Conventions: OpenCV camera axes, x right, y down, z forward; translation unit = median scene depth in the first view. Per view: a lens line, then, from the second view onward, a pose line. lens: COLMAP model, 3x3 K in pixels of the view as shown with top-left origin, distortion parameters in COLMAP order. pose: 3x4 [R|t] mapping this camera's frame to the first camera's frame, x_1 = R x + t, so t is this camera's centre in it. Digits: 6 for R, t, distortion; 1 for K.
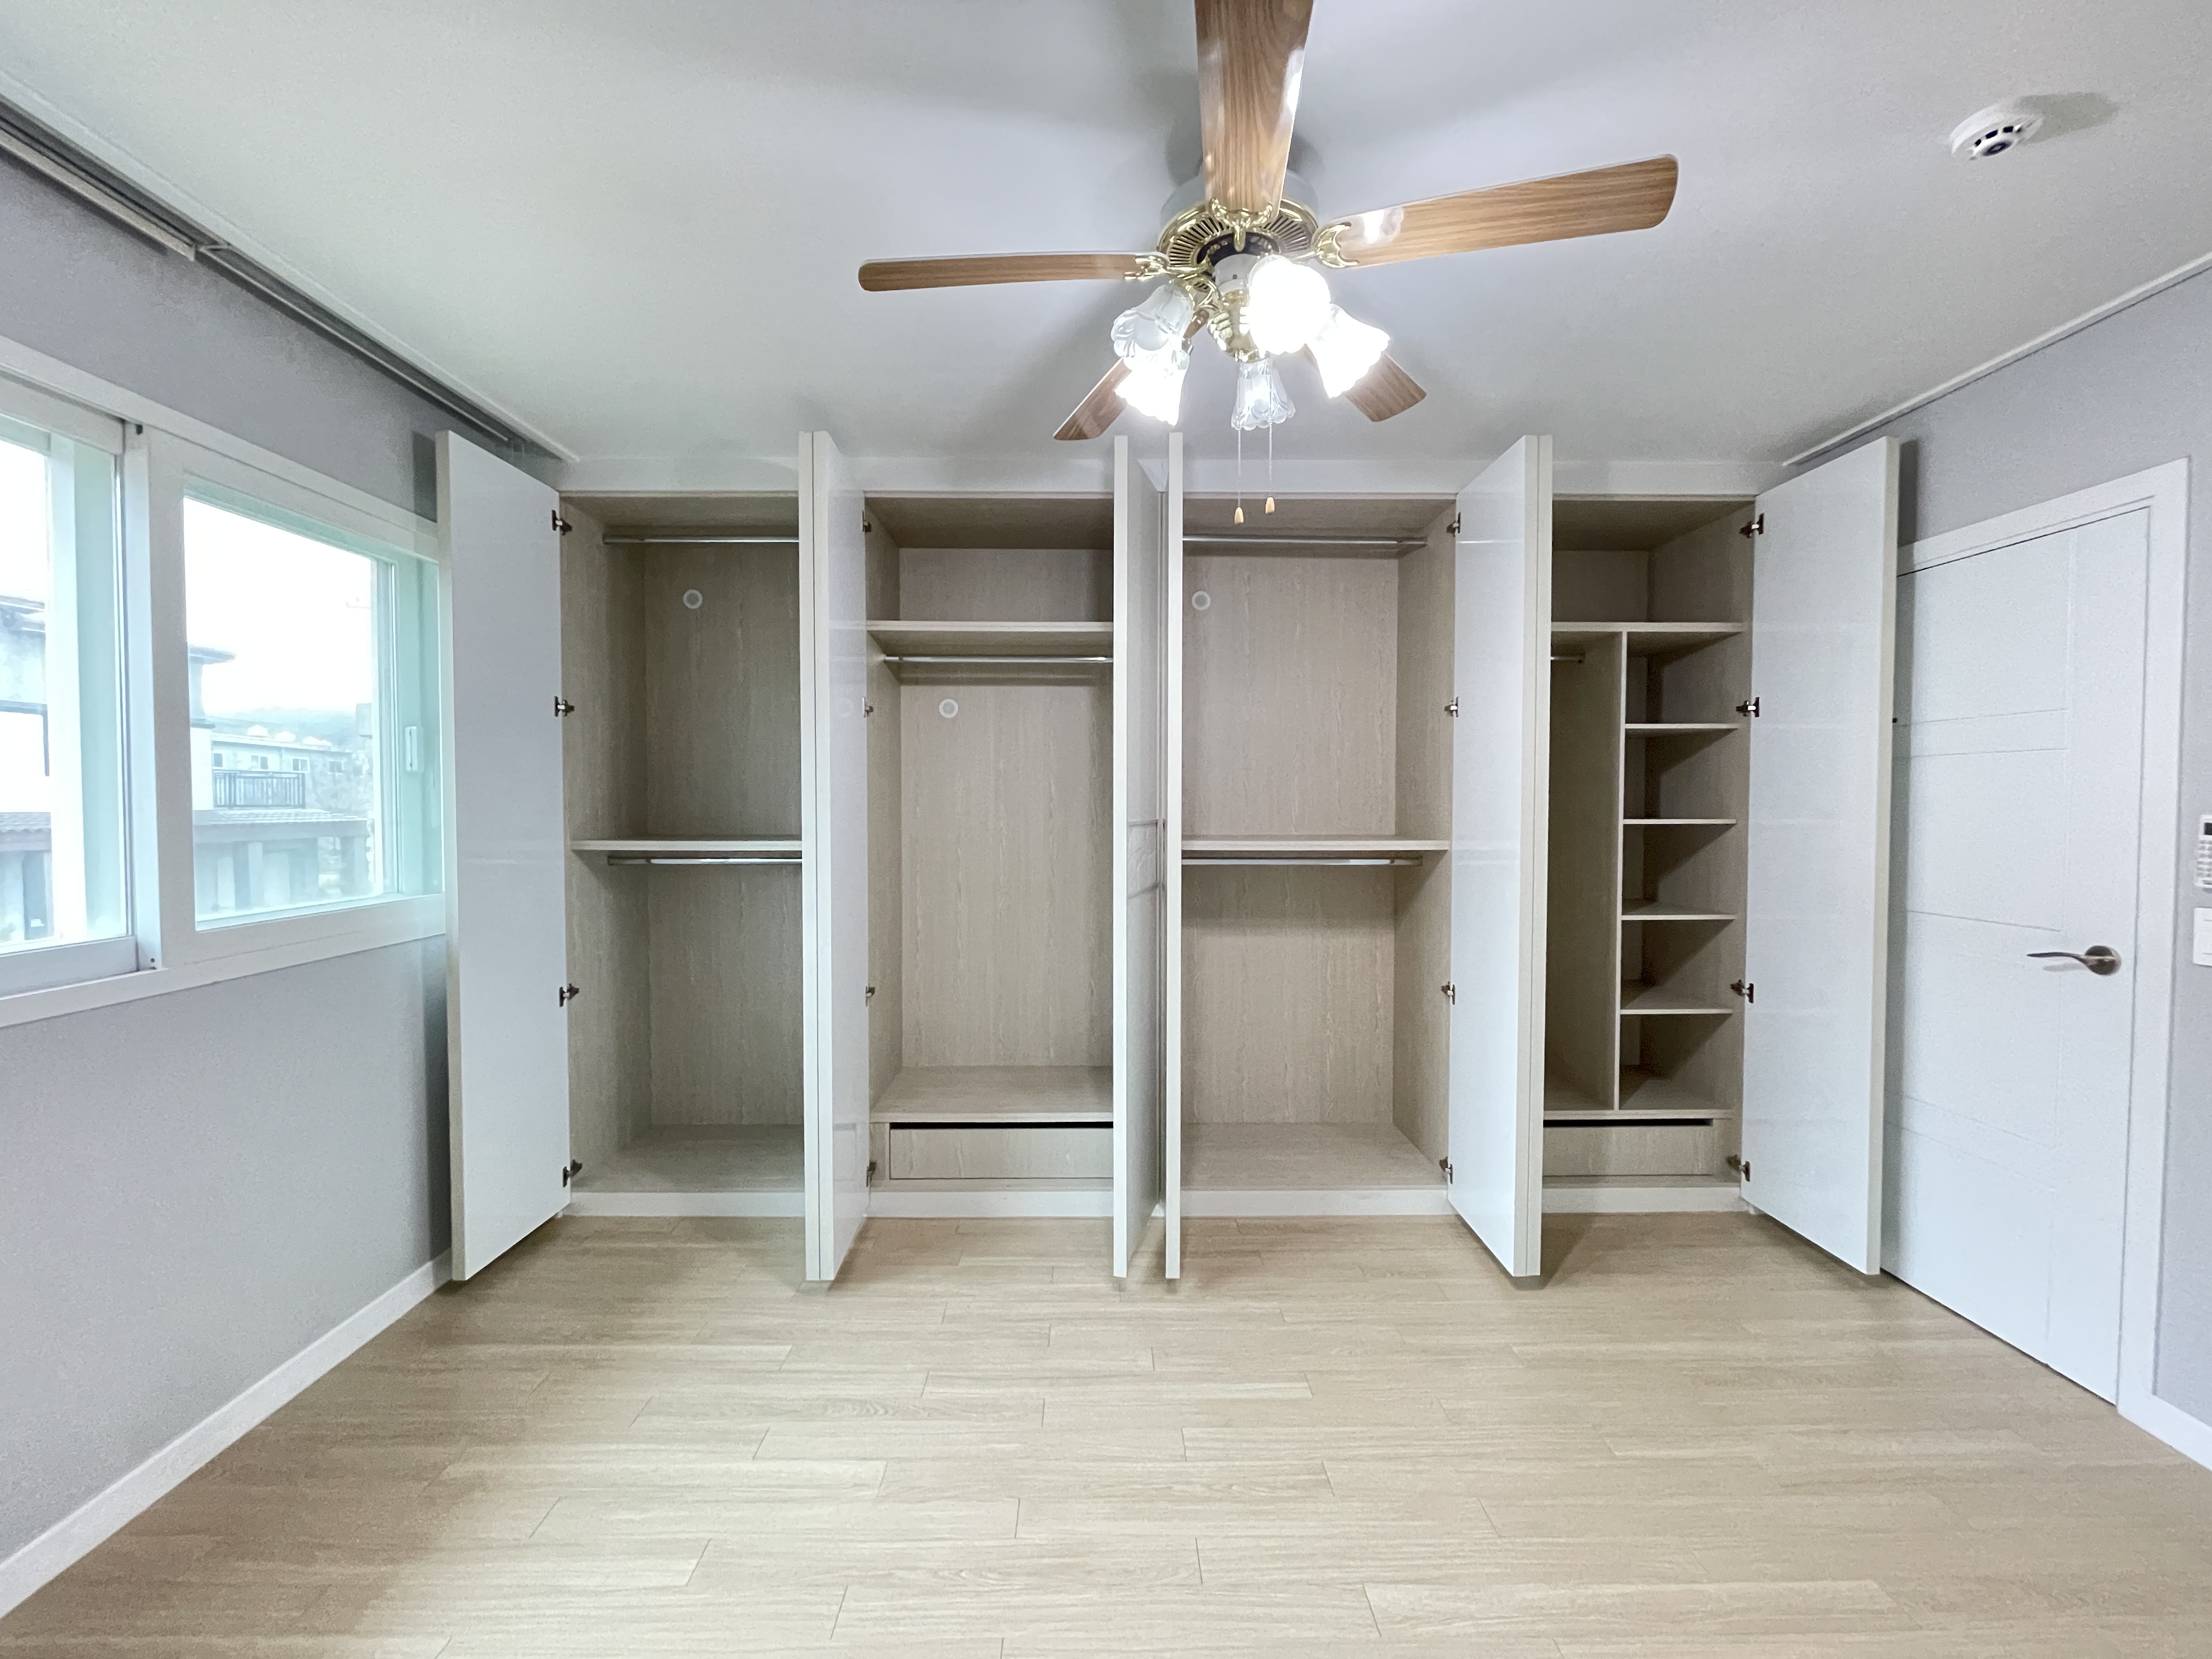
lens RADIAL K [[886.4, 0, 1106.0], [0, 886.4, 829.5], [0, 0, 1]] dist [0.000559, 0.000347]
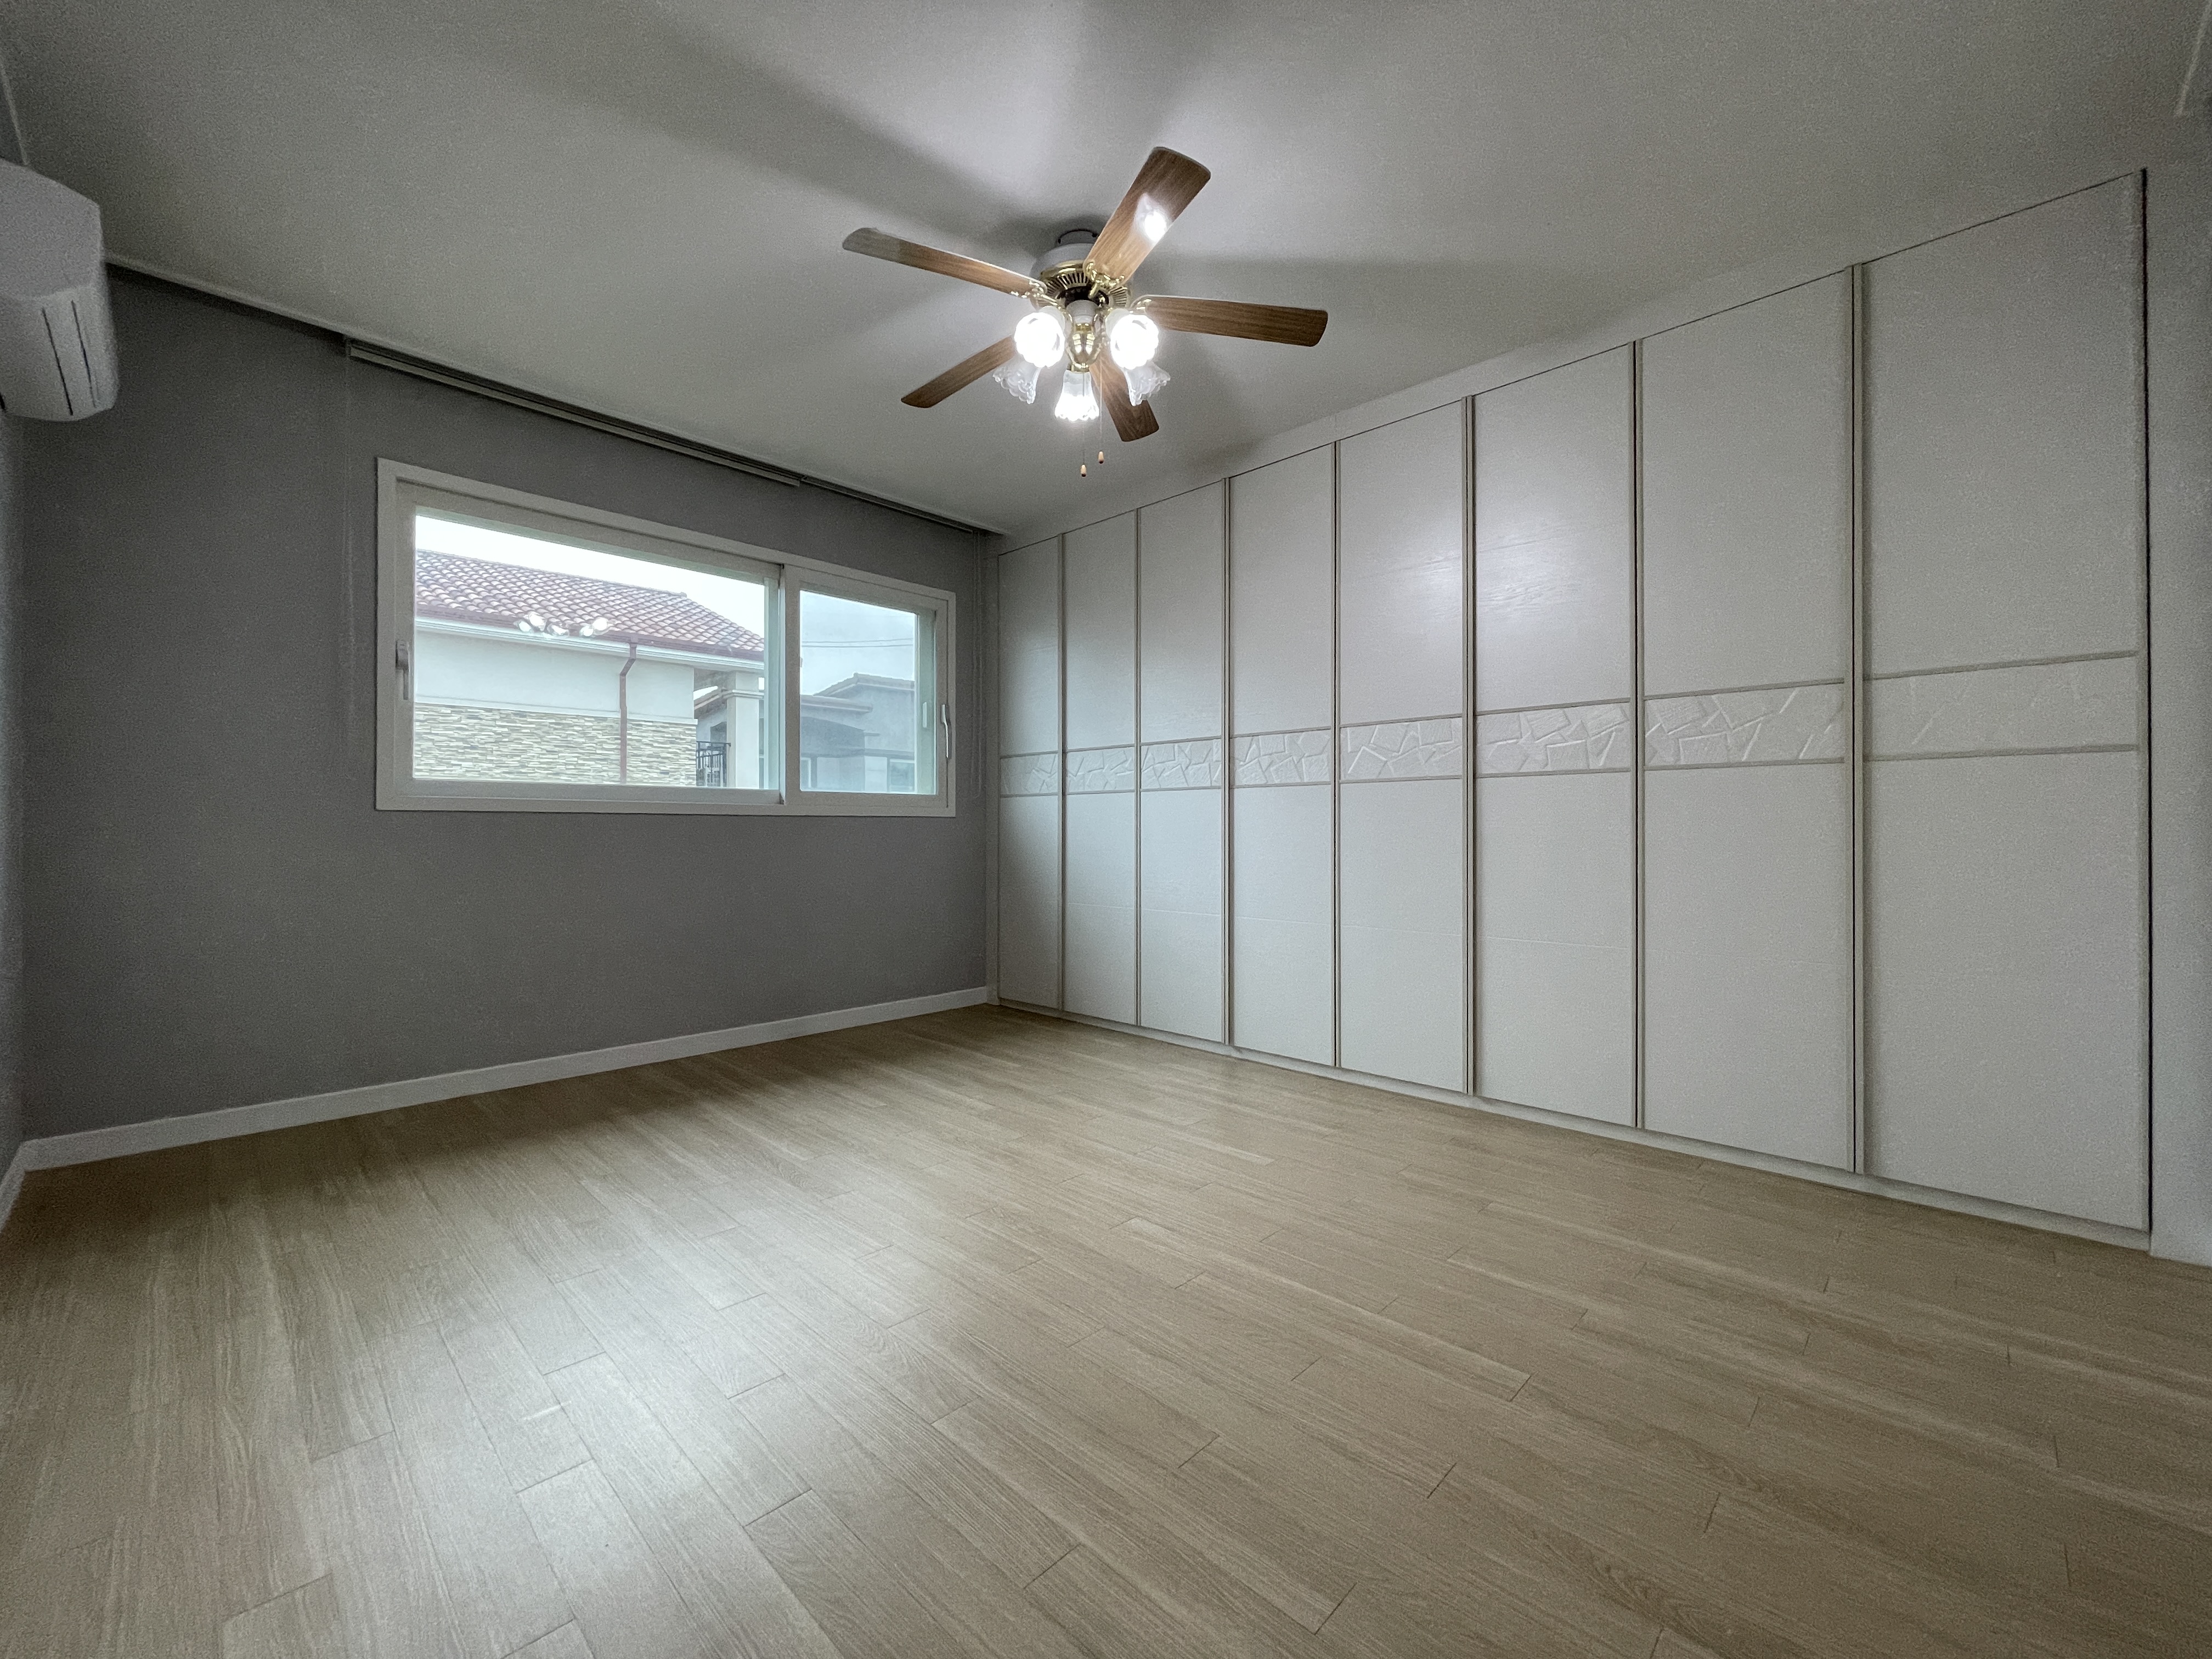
lens RADIAL K [[889.4, 0, 1106.0], [0, 889.4, 829.5], [0, 0, 1]] dist [-0.000718, 0.000104]
pose [[0.713081, -0.001453, -0.701080, 1.068900], [-0.017762, 0.999639, -0.020139, 0.247243], [0.700857, 0.026813, 0.712798, -0.025860]]
